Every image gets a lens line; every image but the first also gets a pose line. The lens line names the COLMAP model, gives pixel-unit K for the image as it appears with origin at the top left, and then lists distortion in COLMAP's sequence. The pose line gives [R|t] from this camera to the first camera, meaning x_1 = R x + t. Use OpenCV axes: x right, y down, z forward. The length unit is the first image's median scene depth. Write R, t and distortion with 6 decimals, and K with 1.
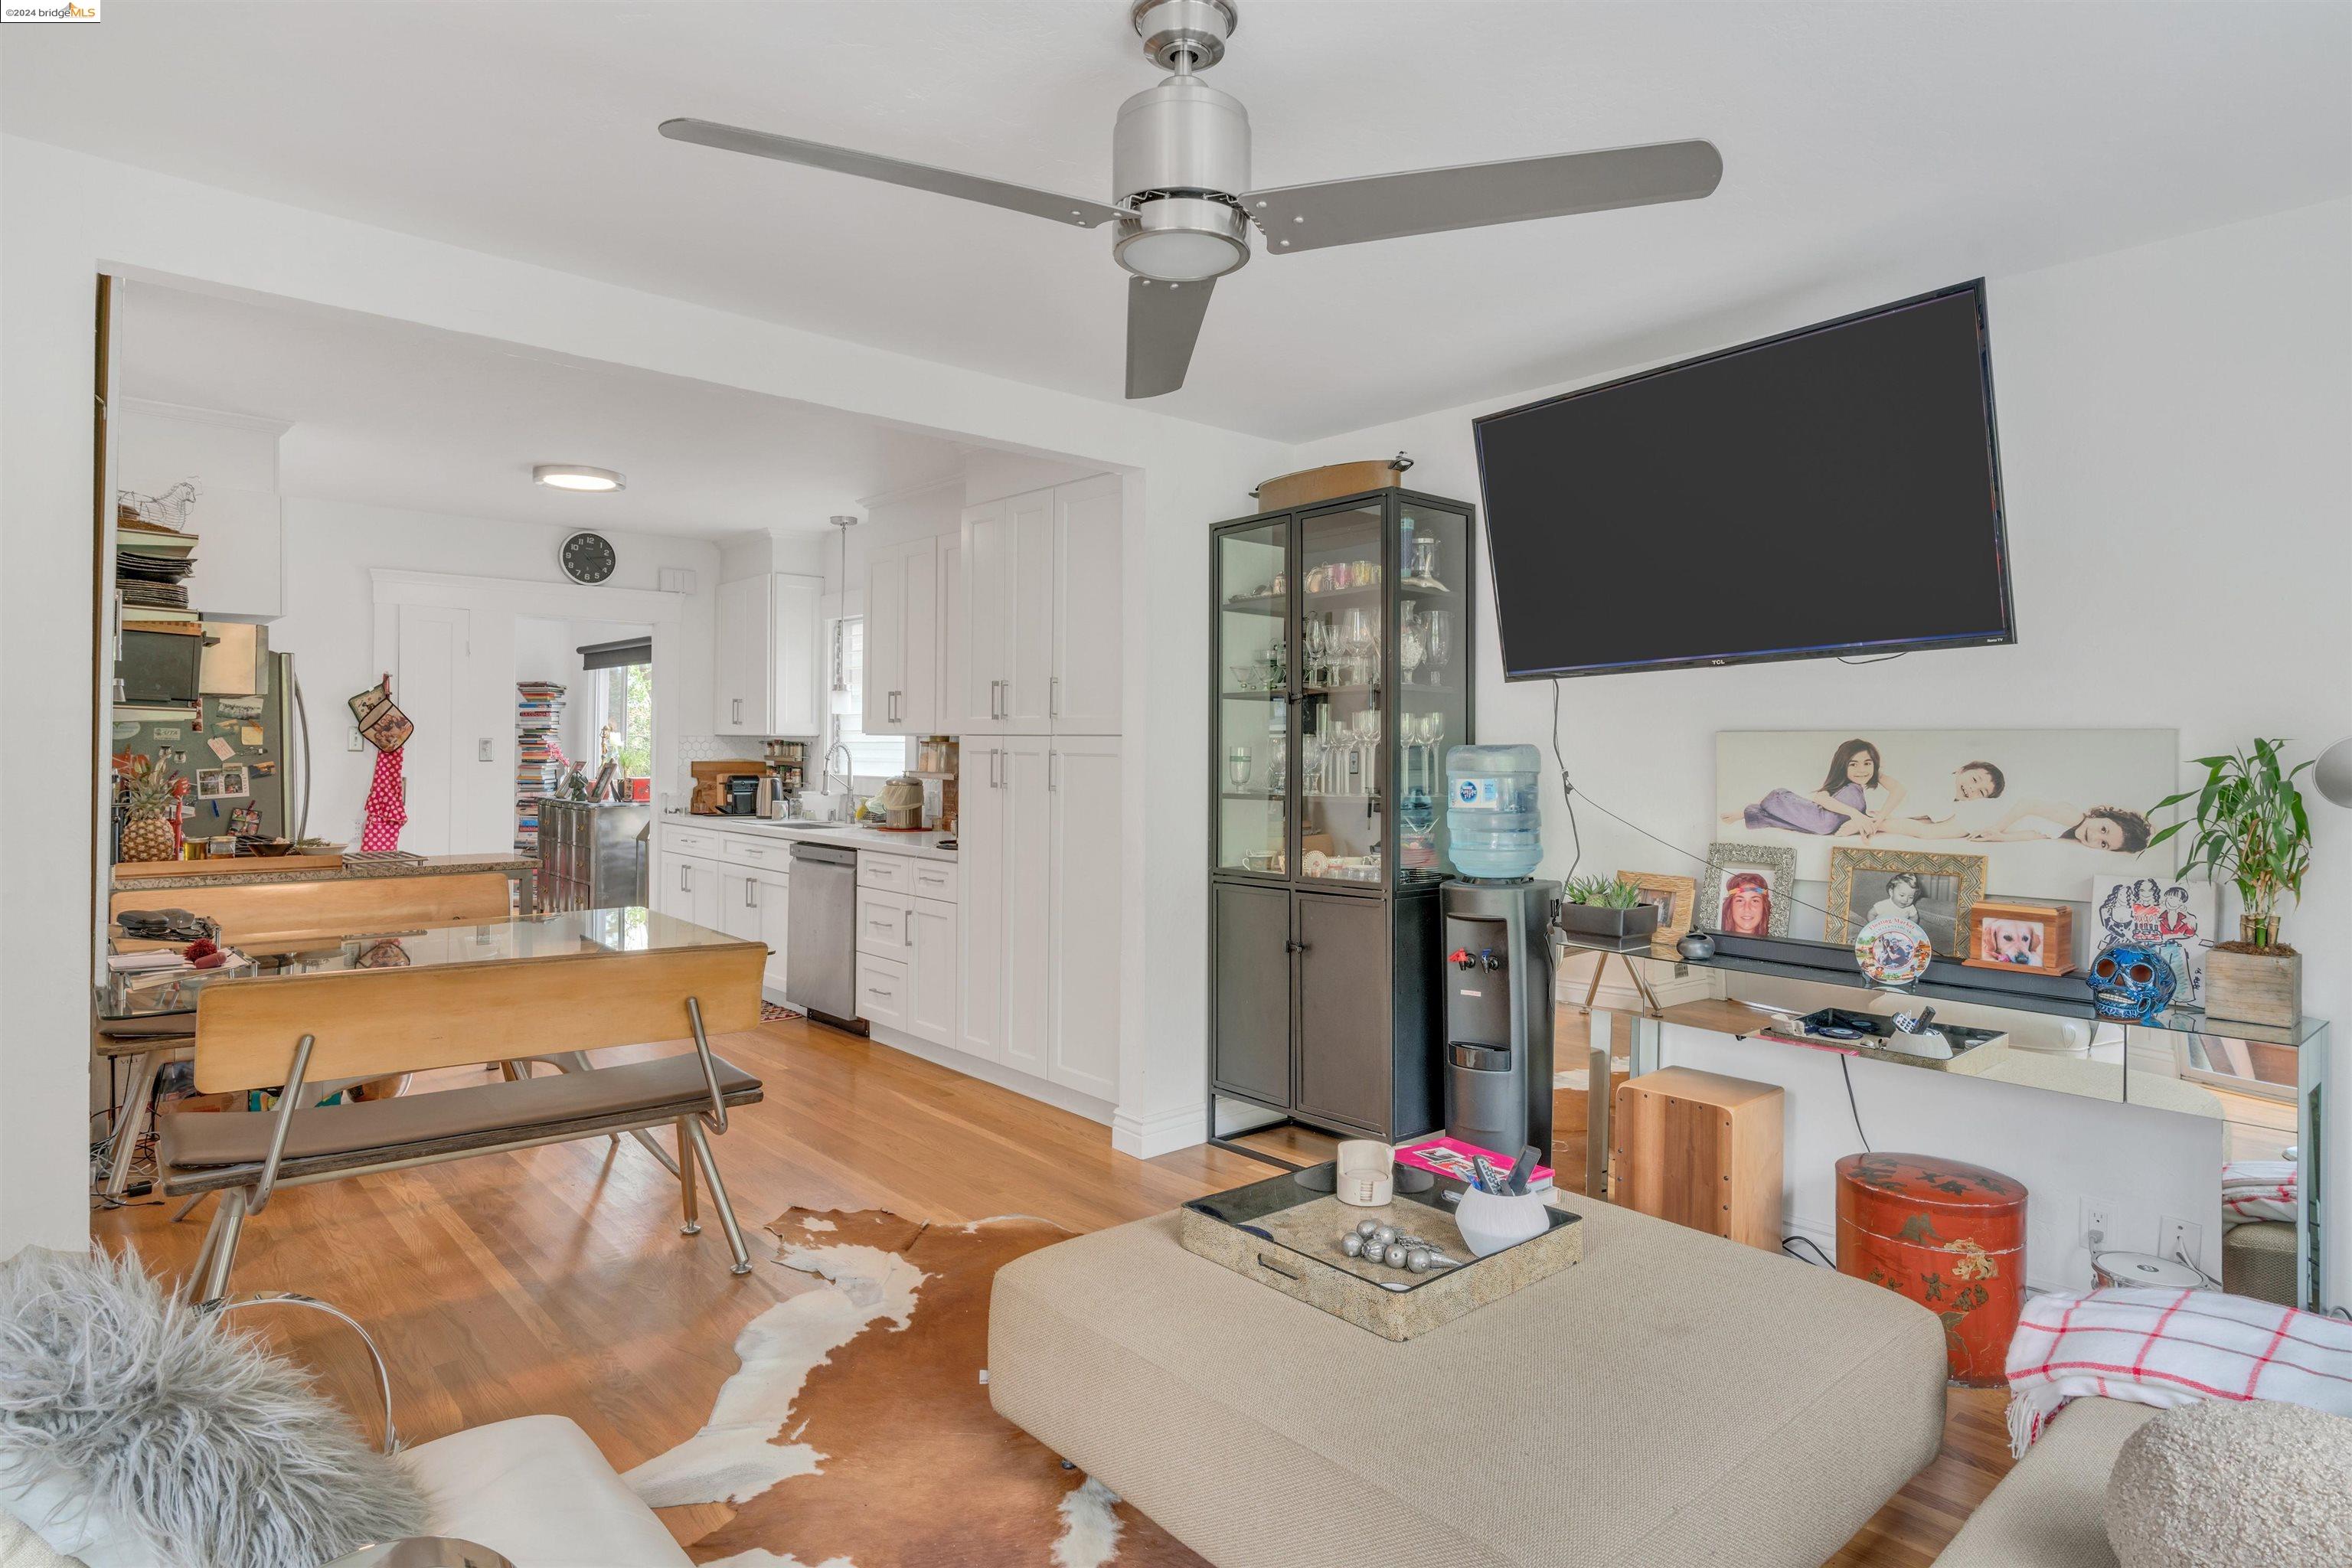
lens RADIAL K [[1299.0, 0, 1175.1], [0, 1299.0, 769.2], [0, 0, 1]] dist [0.002671, 0.000739]
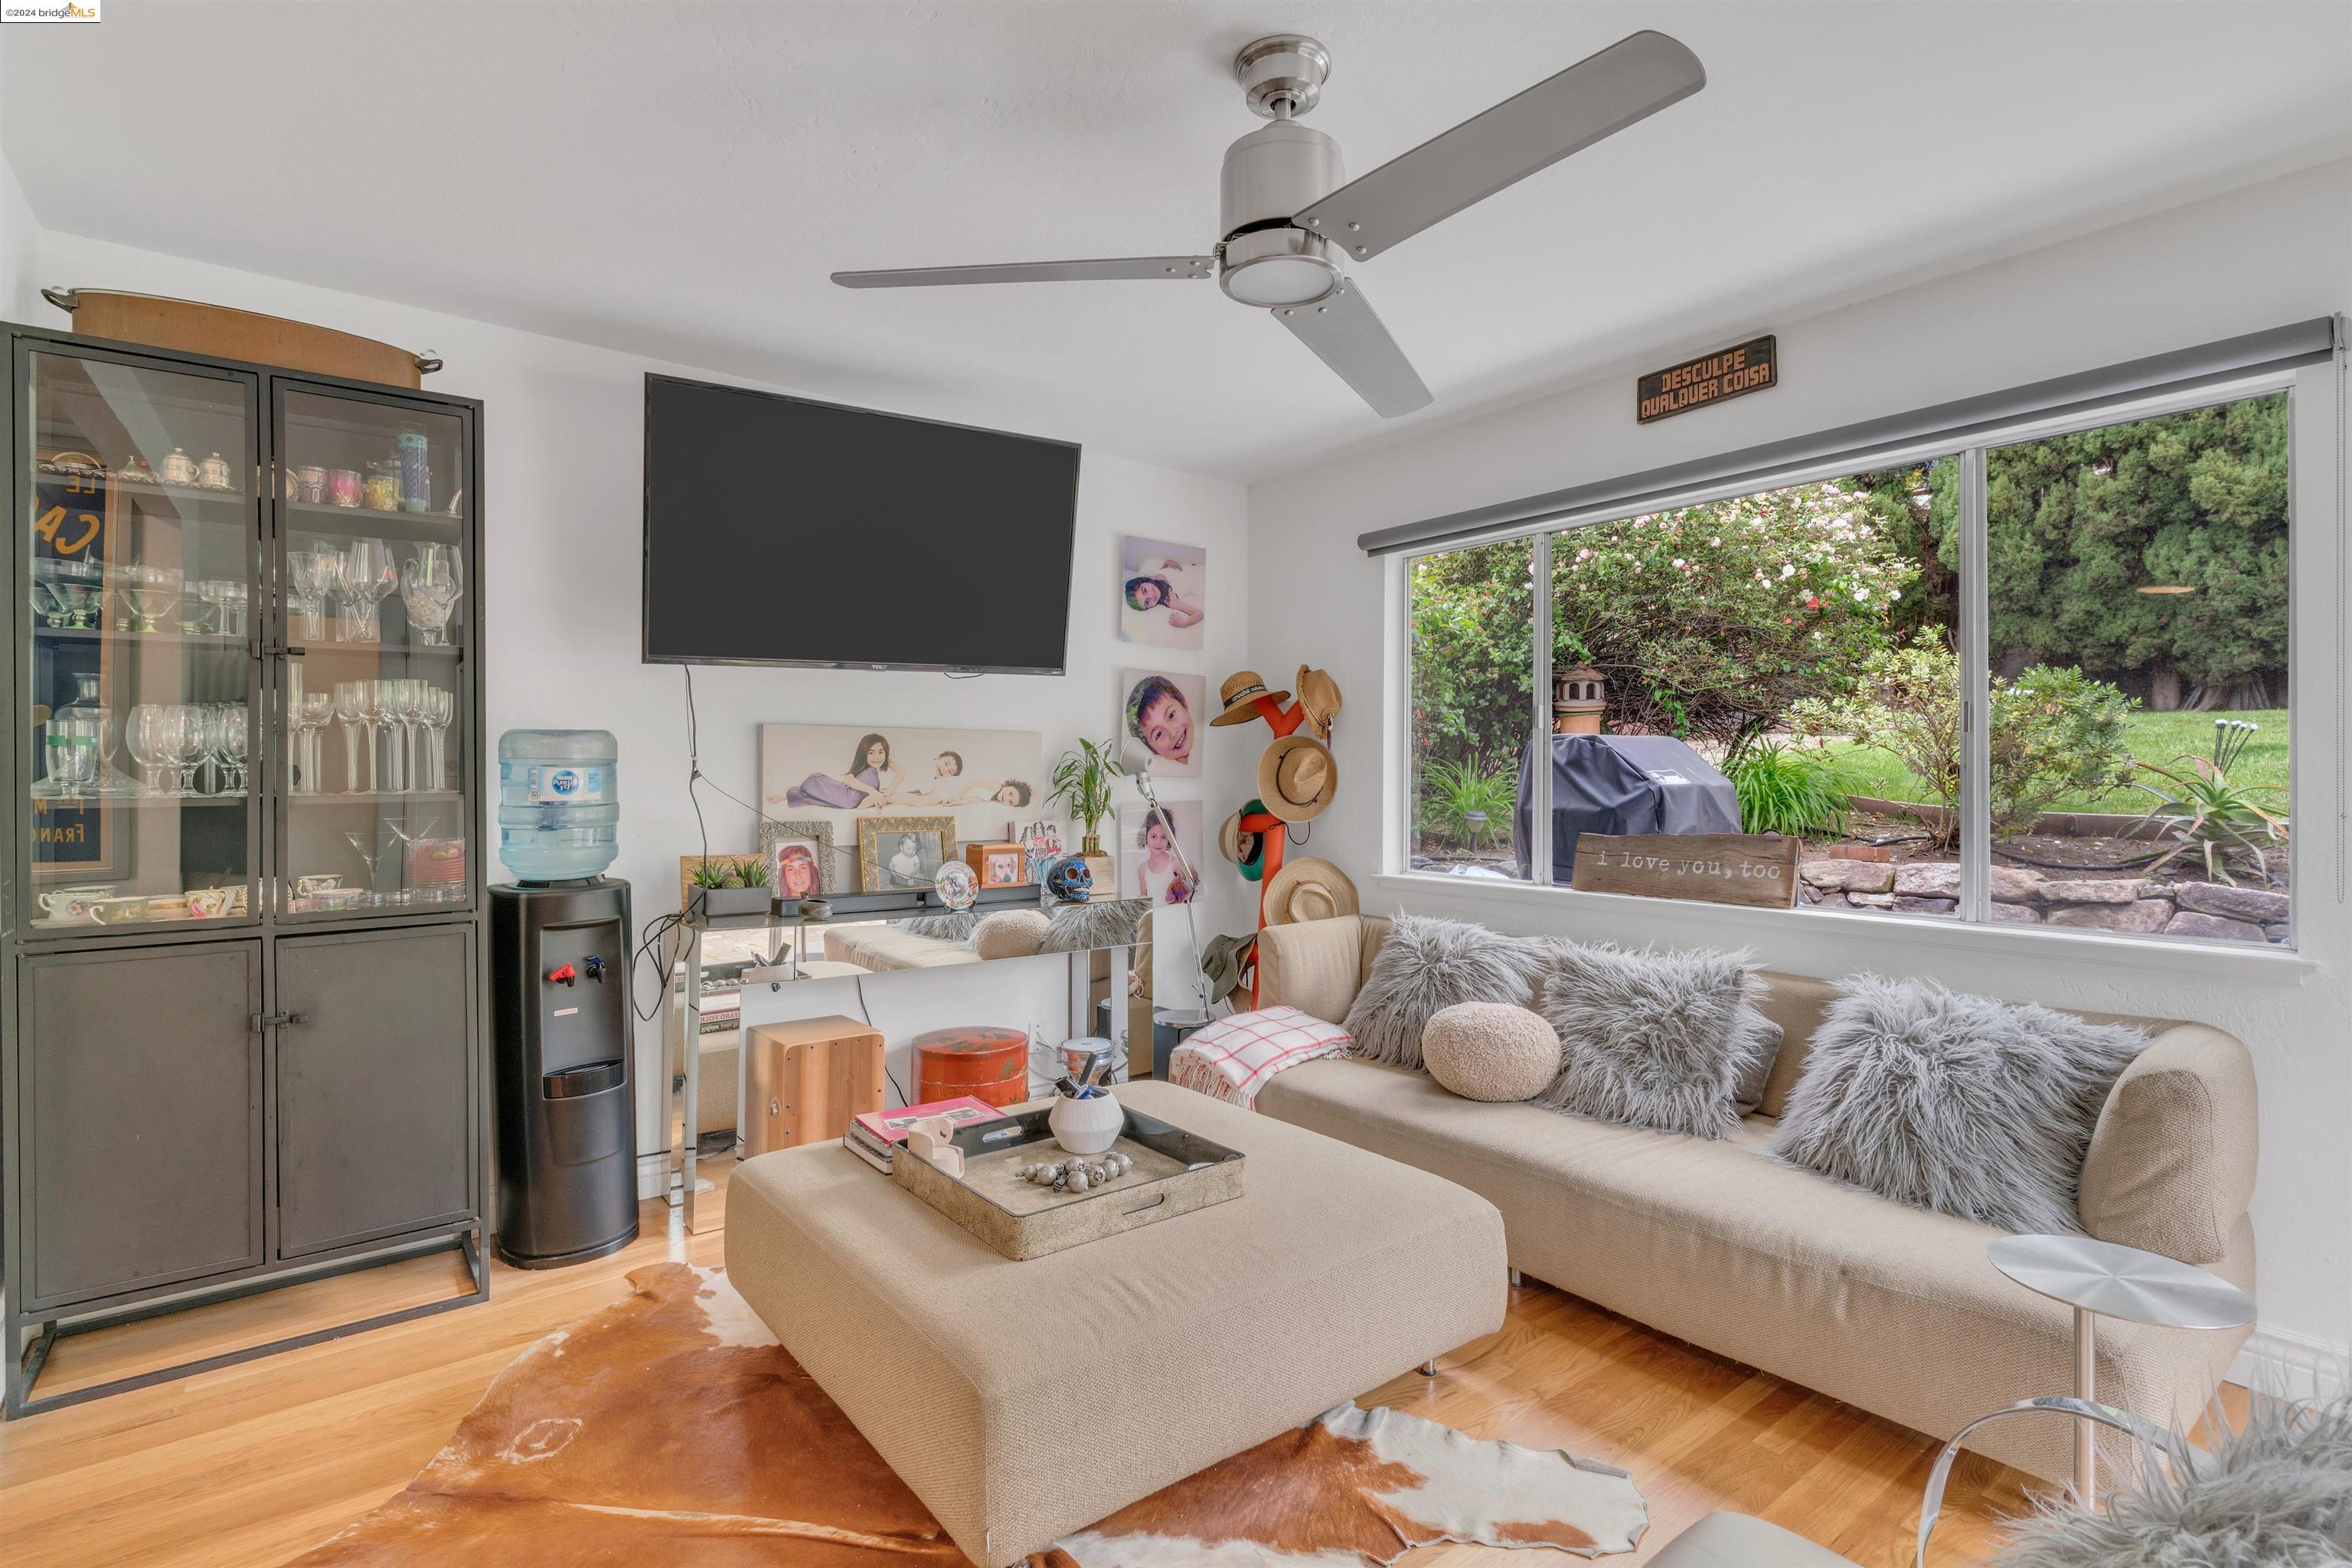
lens RADIAL K [[1143.7, 0, 1176.0], [0, 1143.7, 784.0], [0, 0, 1]] dist [-0.000346, -0.000281]
pose [[0.051836, -0.021863, 0.998416, -0.602172], [0.006251, 0.999748, 0.021567, 0.004574], [-0.998636, 0.005124, 0.051960, 0.632784]]
